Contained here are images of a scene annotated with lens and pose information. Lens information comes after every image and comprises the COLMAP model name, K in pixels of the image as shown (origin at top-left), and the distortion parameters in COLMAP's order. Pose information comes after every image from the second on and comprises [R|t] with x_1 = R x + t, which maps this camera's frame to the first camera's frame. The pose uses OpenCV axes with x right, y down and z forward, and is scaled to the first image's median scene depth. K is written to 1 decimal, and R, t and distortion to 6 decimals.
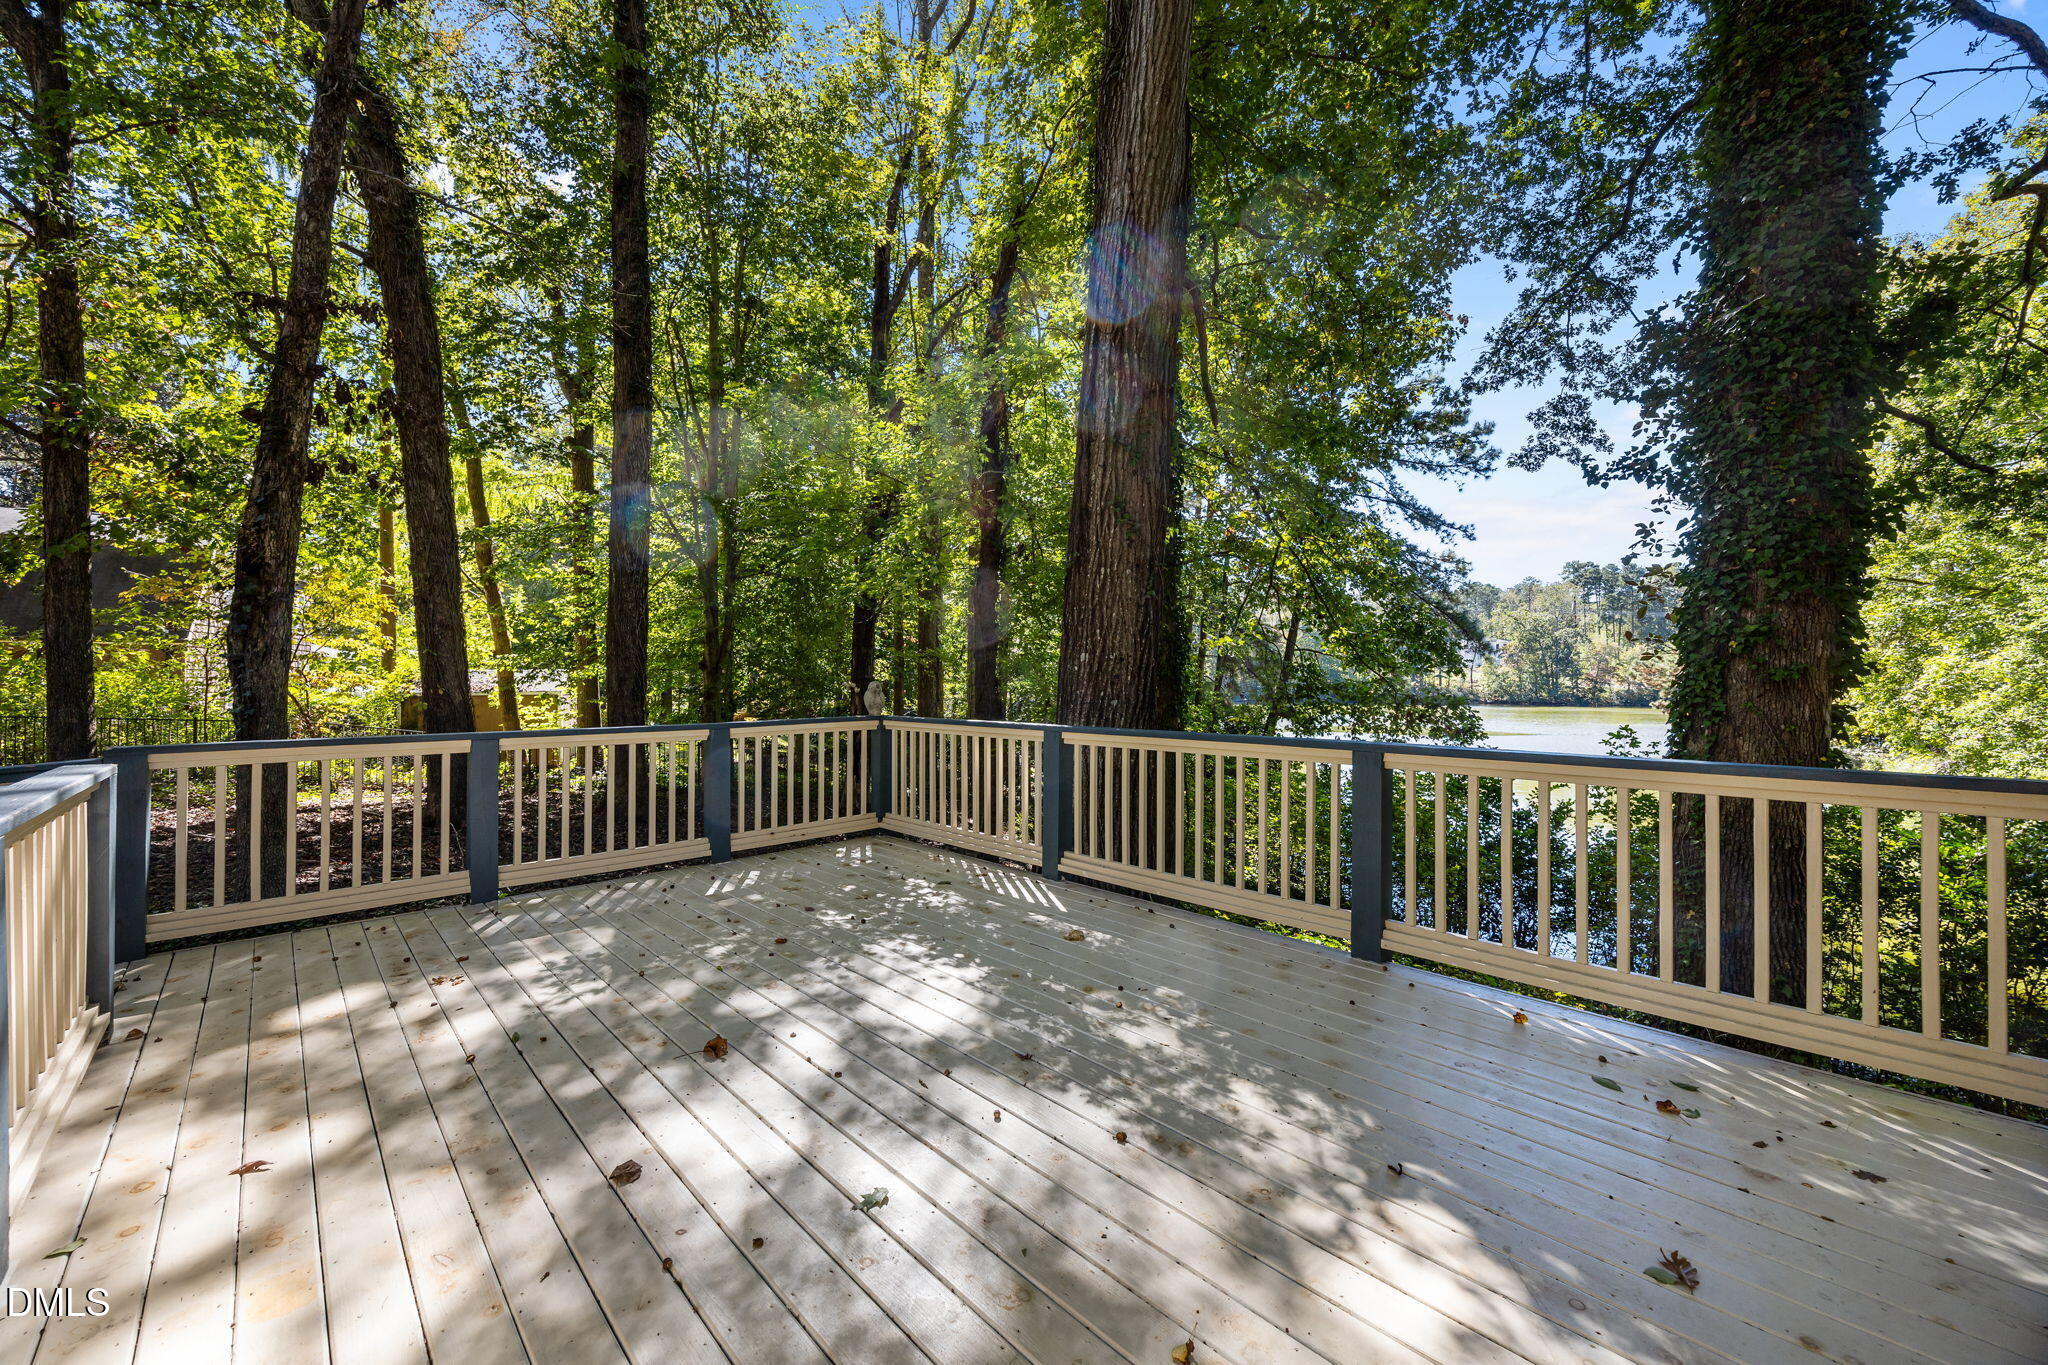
lens RADIAL K [[789.1, 0, 1021.9], [0, 789.1, 688.2], [0, 0, 1]] dist [0.000913, 0.000175]
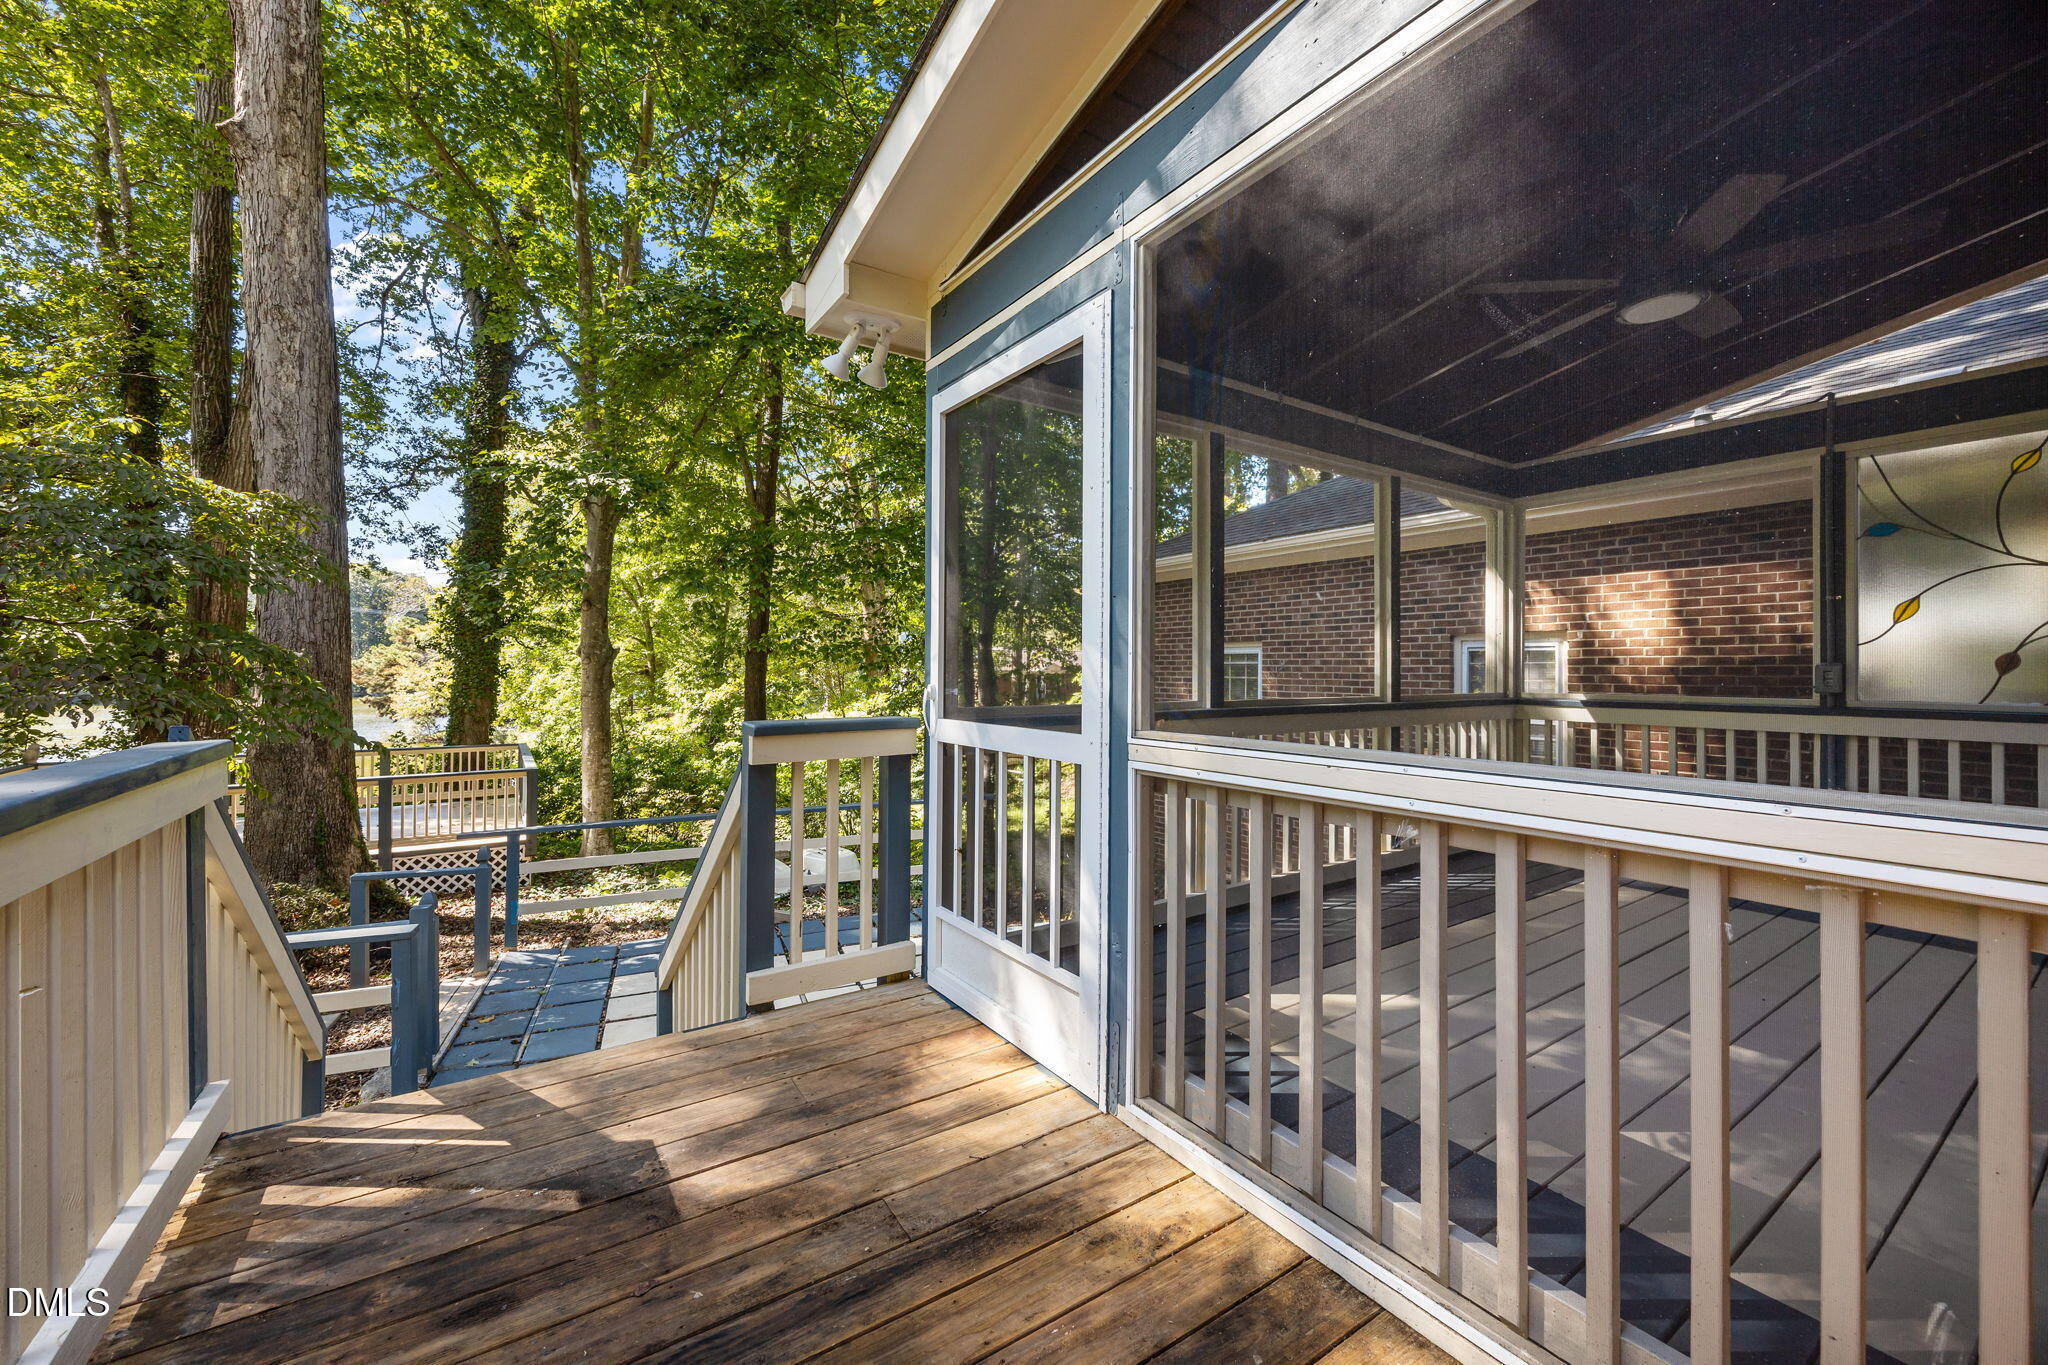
lens RADIAL K [[789.1, 0, 1022.3], [0, 789.1, 681.3], [0, 0, 1]] dist [0.000913, 0.000175]
pose [[0.175512, 0.001622, 0.984476, -0.395156], [-0.012733, 0.999919, 0.000623, -0.039668], [-0.984395, -0.012645, 0.175519, -0.381175]]
